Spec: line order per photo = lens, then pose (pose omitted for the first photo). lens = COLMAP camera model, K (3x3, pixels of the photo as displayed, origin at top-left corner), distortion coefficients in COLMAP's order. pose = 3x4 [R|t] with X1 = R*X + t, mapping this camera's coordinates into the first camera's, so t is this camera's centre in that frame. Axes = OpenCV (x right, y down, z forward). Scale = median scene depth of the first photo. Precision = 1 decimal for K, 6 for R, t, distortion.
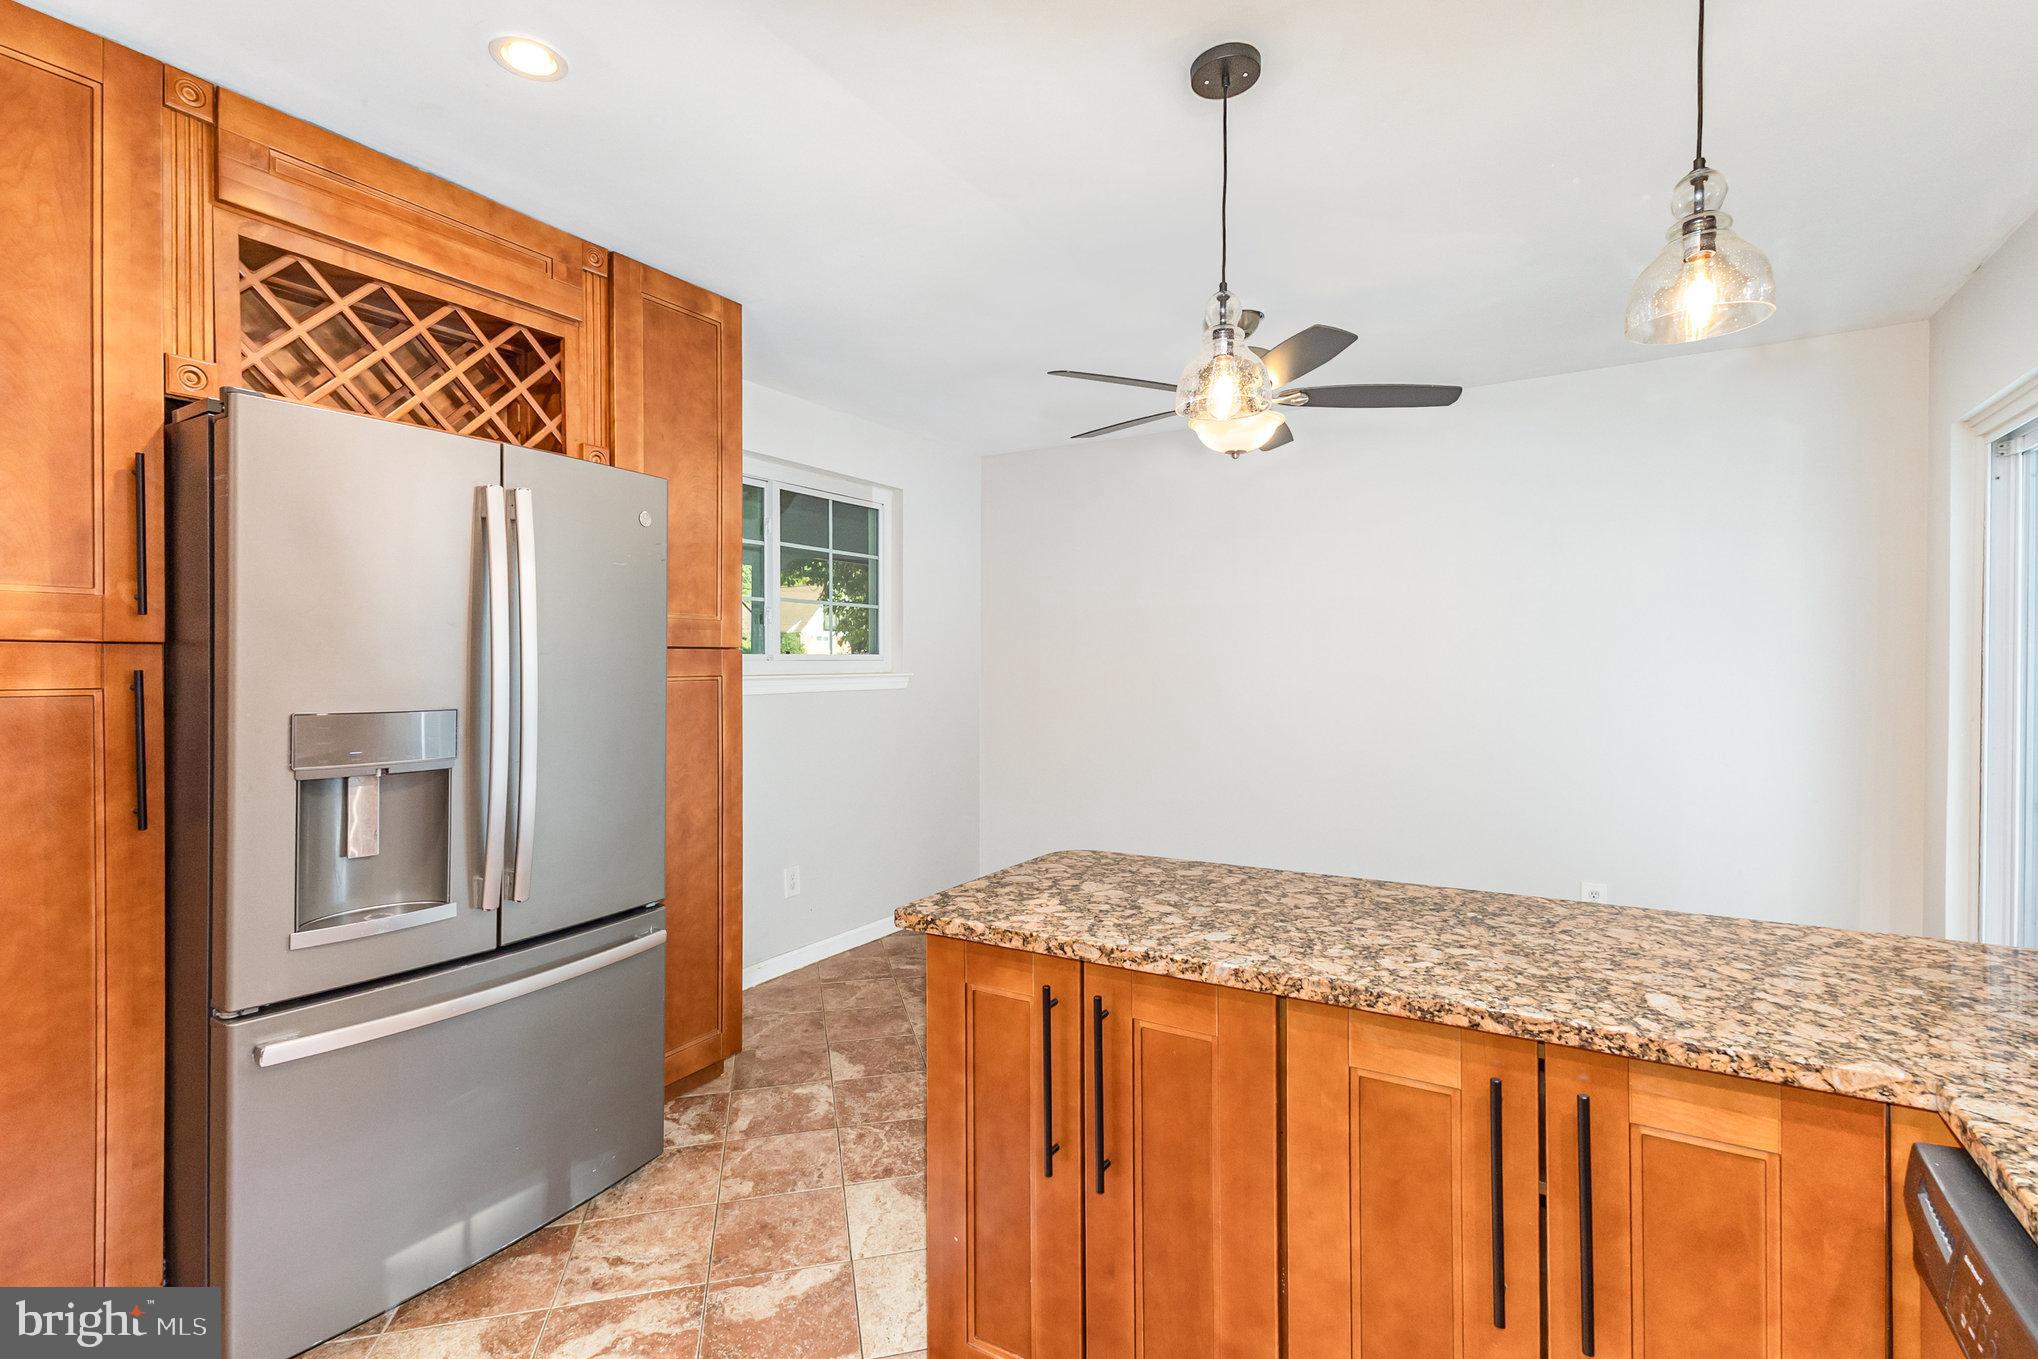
lens RADIAL K [[942.1, 0, 1014.7], [0, 942.1, 696.4], [0, 0, 1]] dist [0.010998, 0.001903]
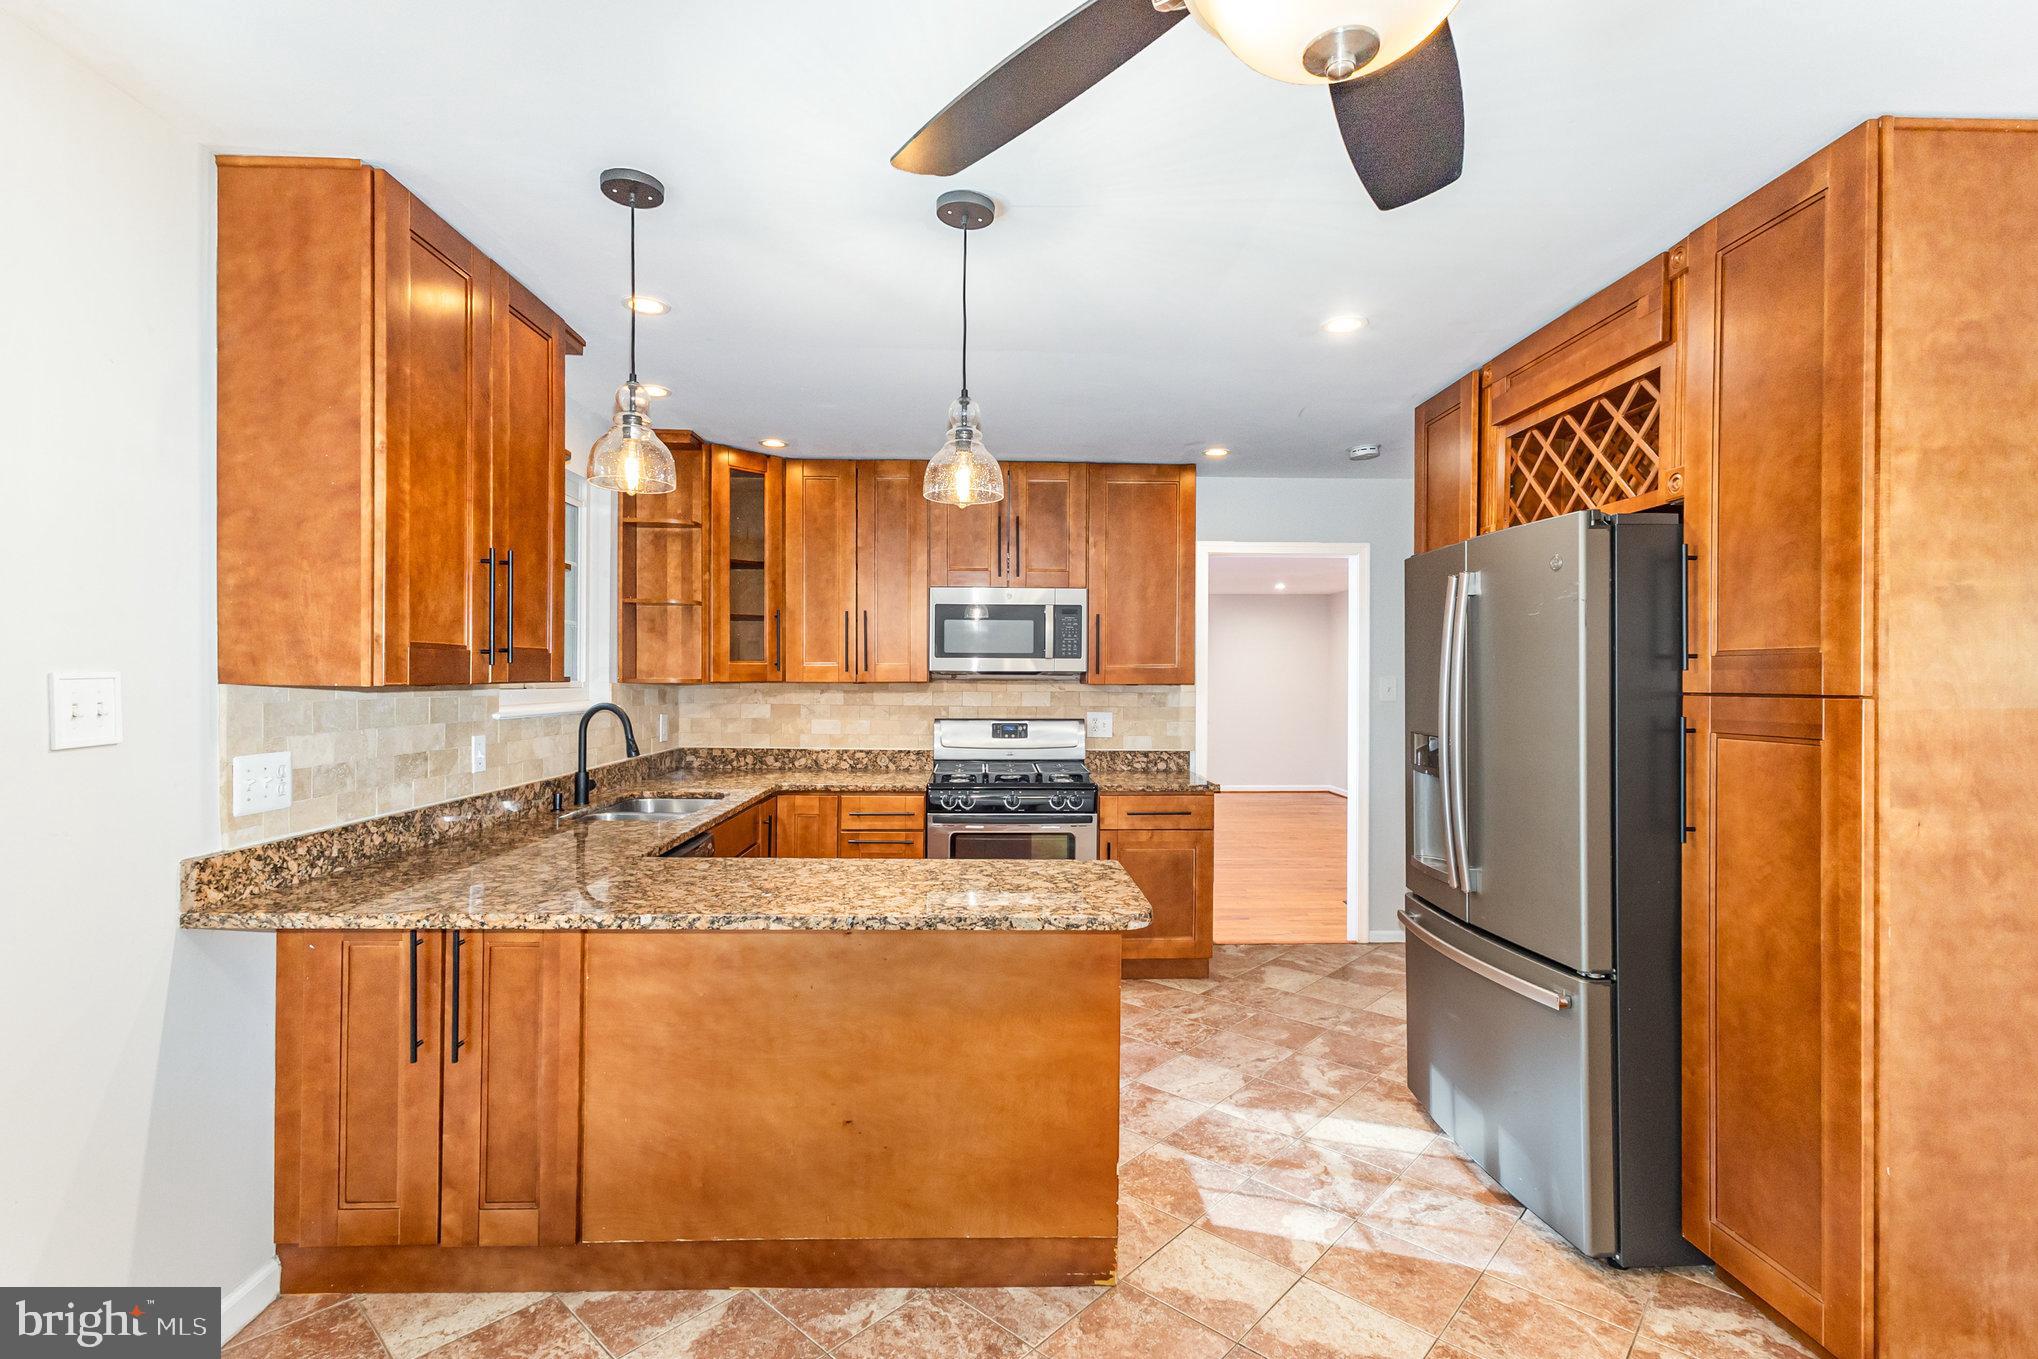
lens RADIAL K [[942.1, 0, 1019.6], [0, 942.1, 682.4], [0, 0, 1]] dist [0.010998, 0.001903]
pose [[-0.827494, 0.002760, -0.561467, 1.030121], [-0.022115, 0.999052, 0.037505, -0.147319], [0.561038, 0.043452, -0.826648, 2.526319]]
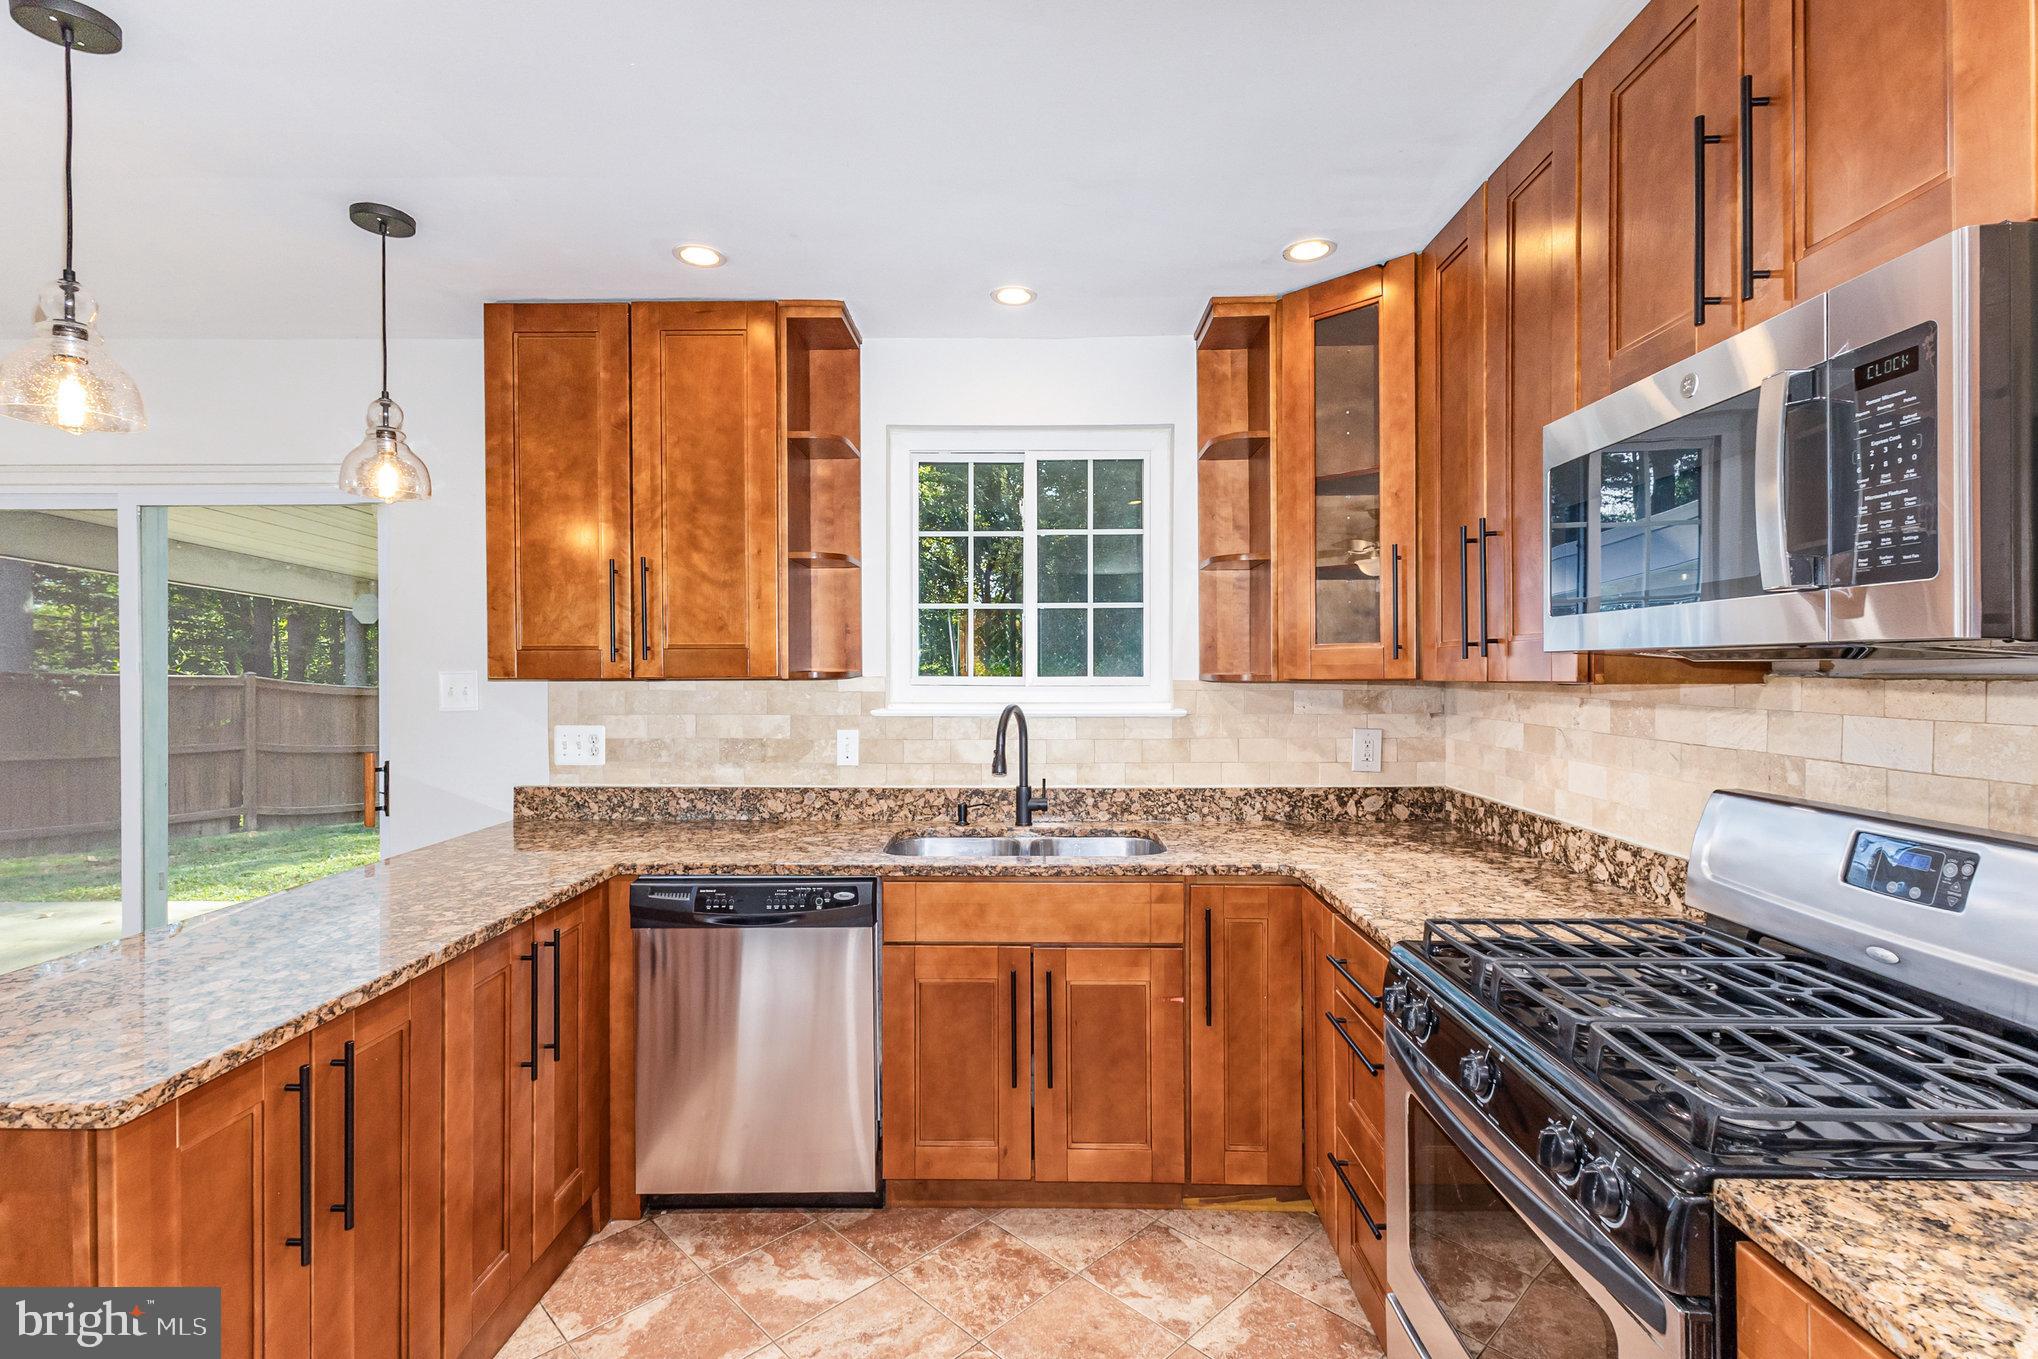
lens RADIAL K [[942.1, 0, 1027.4], [0, 942.1, 674.6], [0, 0, 1]] dist [0.010998, 0.001903]
pose [[-0.513529, 0.002214, 0.858069, -1.184050], [0.034858, 0.999225, 0.018284, -0.075422], [-0.857364, 0.039300, -0.513208, 0.886385]]
